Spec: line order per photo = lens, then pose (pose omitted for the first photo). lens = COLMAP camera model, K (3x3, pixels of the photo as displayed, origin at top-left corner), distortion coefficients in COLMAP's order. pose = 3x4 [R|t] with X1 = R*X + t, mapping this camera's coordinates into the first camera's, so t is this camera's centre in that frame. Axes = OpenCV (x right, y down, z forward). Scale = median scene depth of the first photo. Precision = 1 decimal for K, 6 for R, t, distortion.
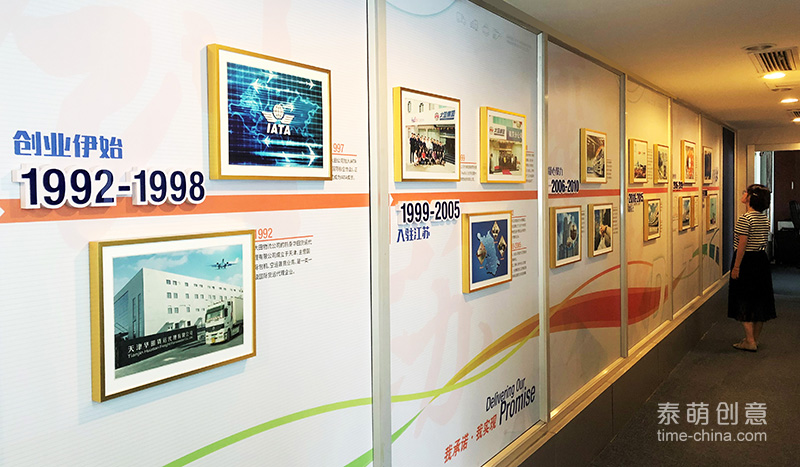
lens RADIAL K [[642.5, 0, 401.3], [0, 642.5, 237.0], [0, 0, 1]] dist [0.033888, -0.027282]
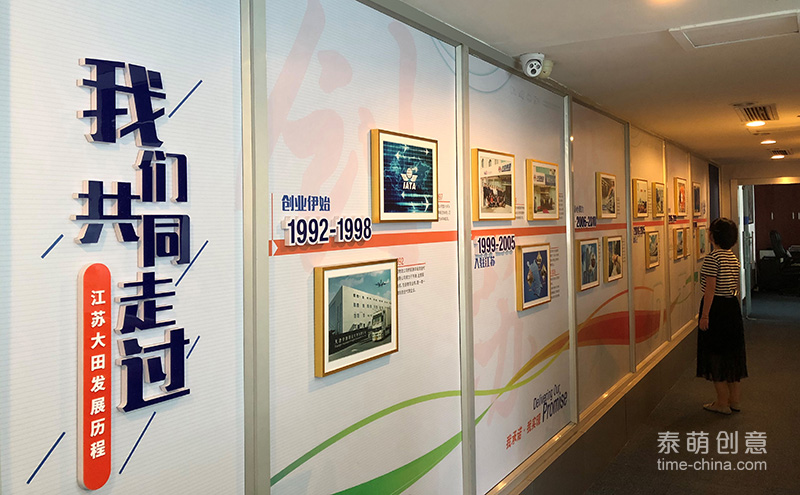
lens RADIAL K [[656.8, 0, 398.6], [0, 656.8, 245.5], [0, 0, 1]] dist [0.005117, 0.003365]
pose [[0.999582, -0.012084, 0.026255, -0.180372], [0.013094, 0.999167, -0.038646, 0.009671], [-0.025766, 0.038974, 0.998908, -0.281210]]
